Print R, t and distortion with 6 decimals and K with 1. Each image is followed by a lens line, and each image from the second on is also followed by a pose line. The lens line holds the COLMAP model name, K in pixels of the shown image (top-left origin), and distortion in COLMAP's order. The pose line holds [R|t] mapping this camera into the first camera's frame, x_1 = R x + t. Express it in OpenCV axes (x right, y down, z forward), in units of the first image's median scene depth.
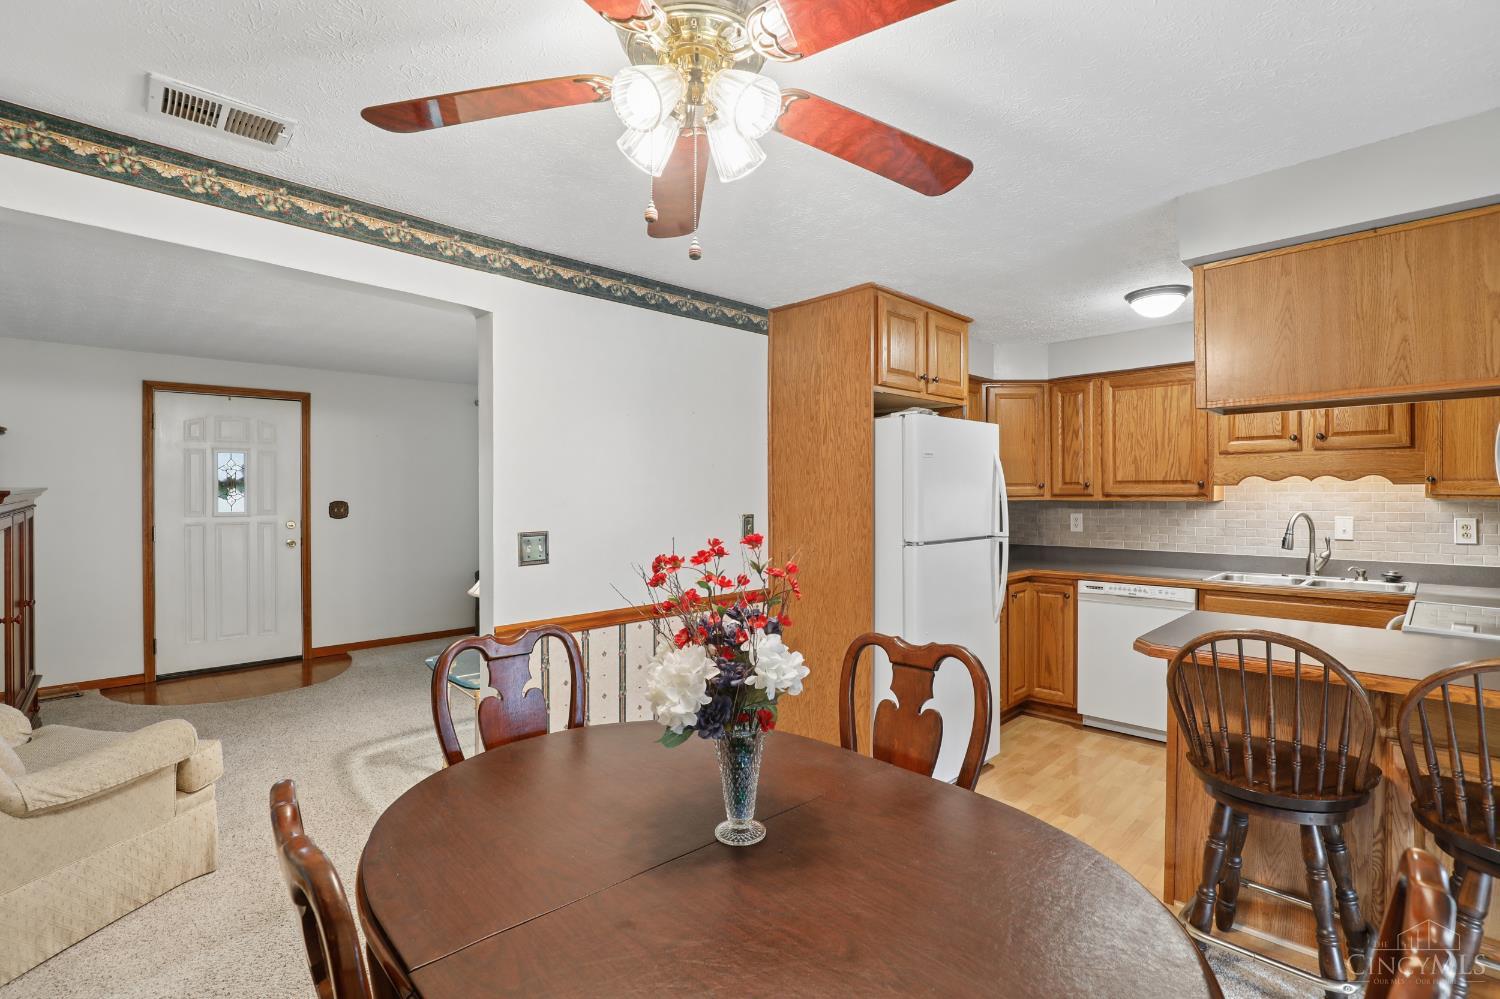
lens RADIAL K [[695.9, 0, 752.0], [0, 695.9, 486.6], [0, 0, 1]] dist [-0.029899, 0.004833]
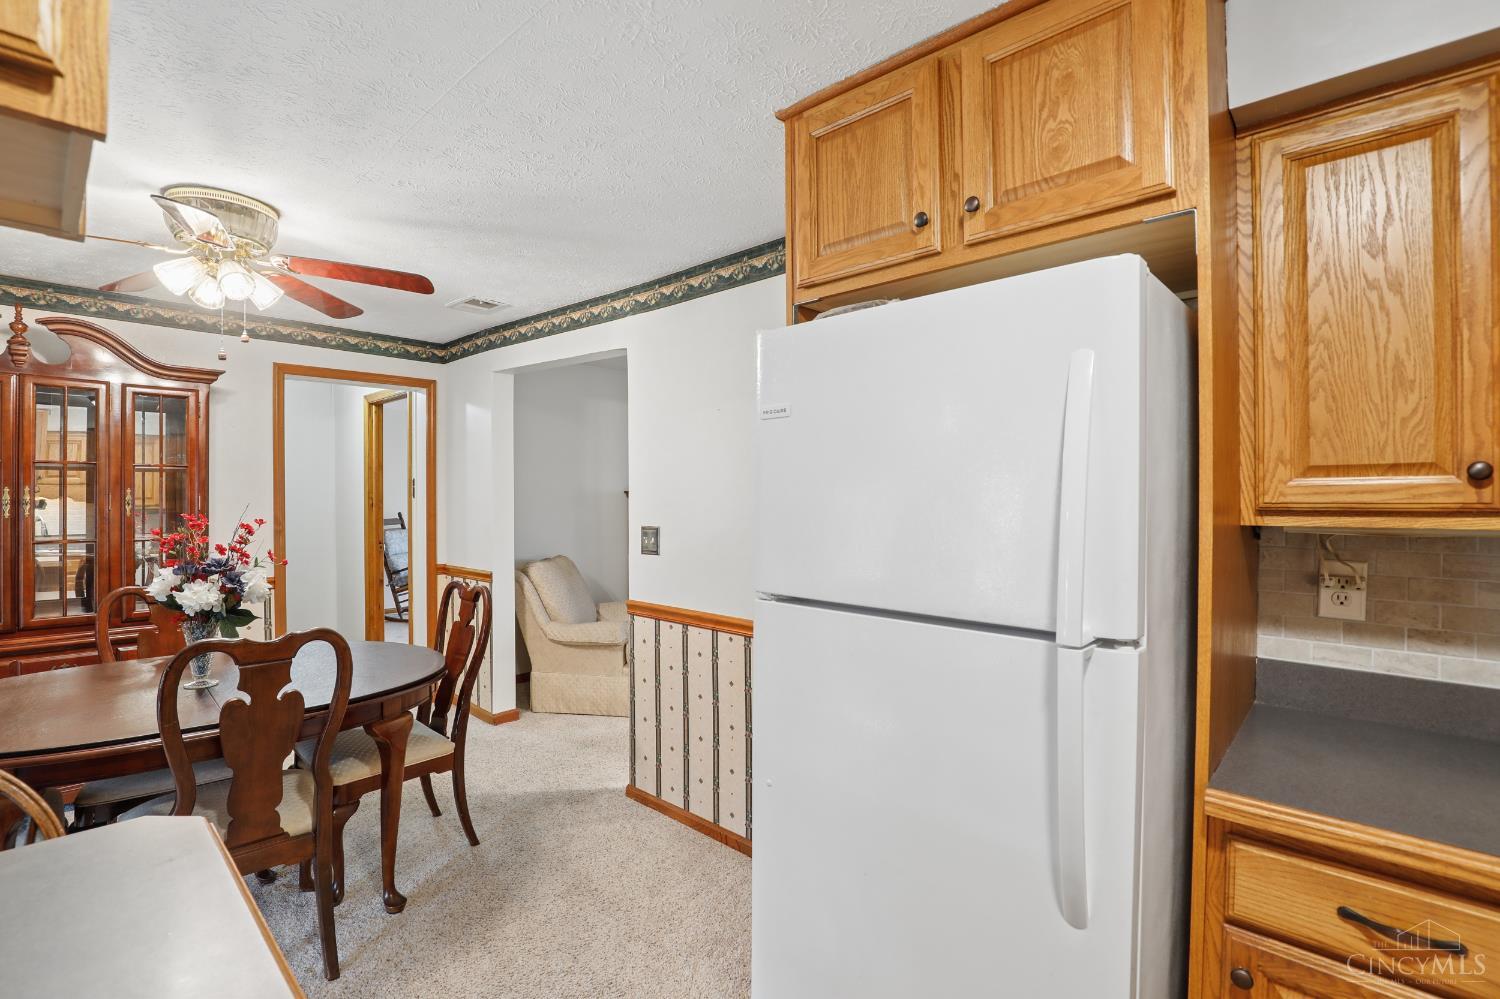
lens RADIAL K [[695.9, 0, 752.0], [0, 695.9, 486.6], [0, 0, 1]] dist [-0.029899, 0.004833]
pose [[0.039310, -0.007374, -0.999200, 0.656081], [0.004735, 0.999963, -0.007193, 0.006805], [0.999216, -0.004448, 0.039344, 0.869548]]
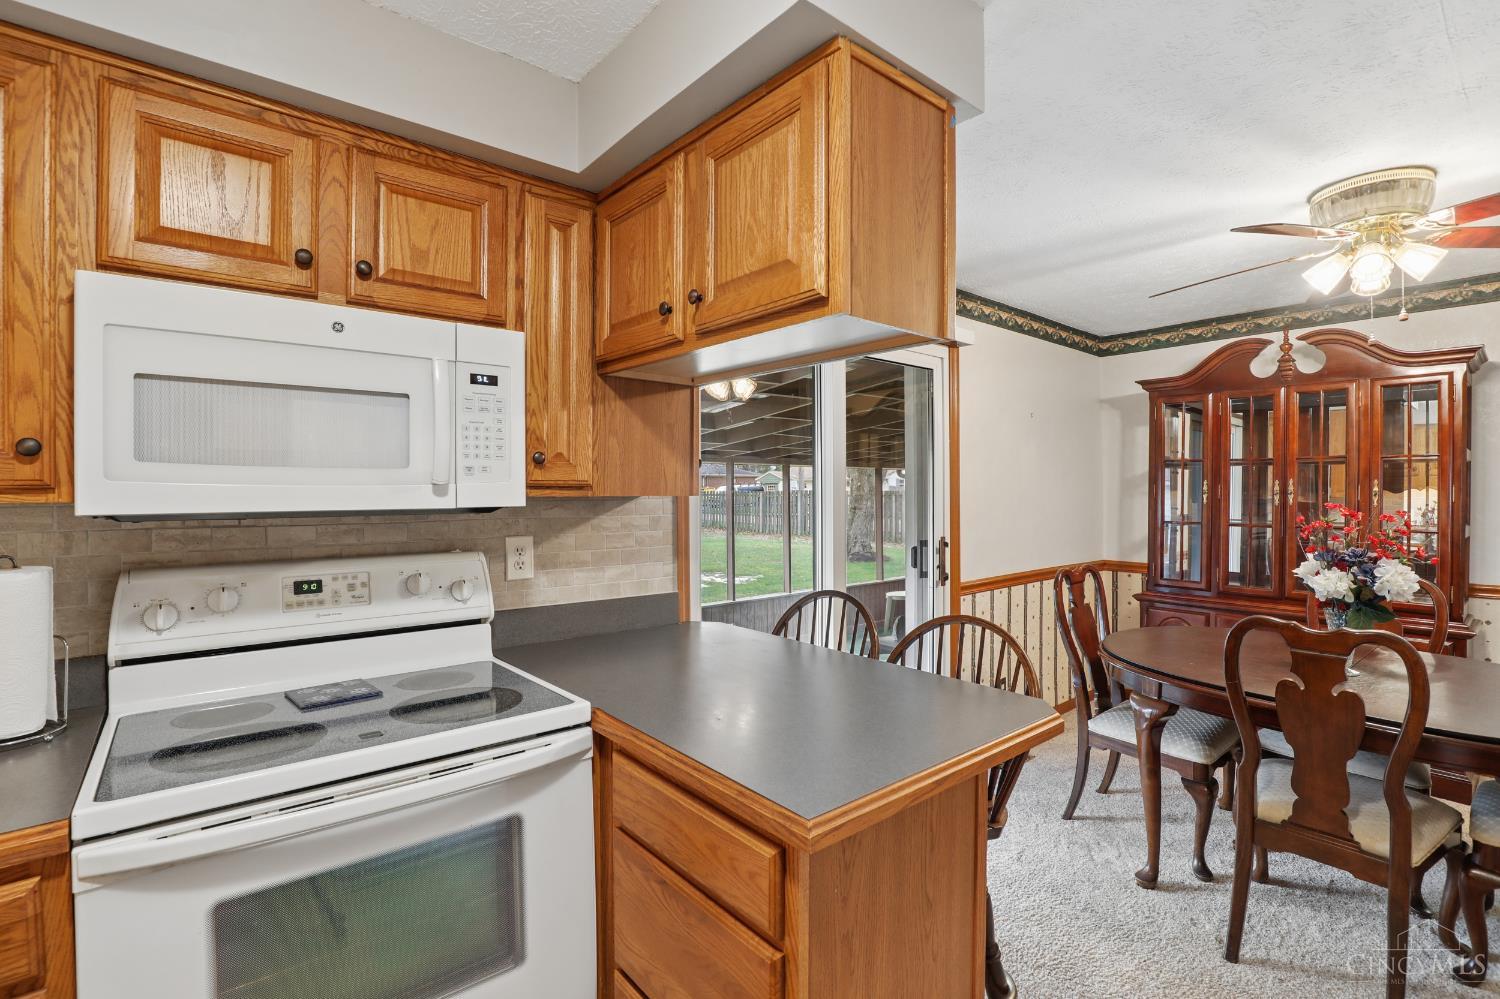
lens RADIAL K [[686.9, 0, 755.6], [0, 686.9, 493.2], [0, 0, 1]] dist [-0.027768, 0.000569]
pose [[-0.997170, 0.004431, 0.075053, 0.503317], [0.004492, 0.999990, 0.000652, 0.012702], [-0.075050, 0.000987, -0.997179, 1.056550]]
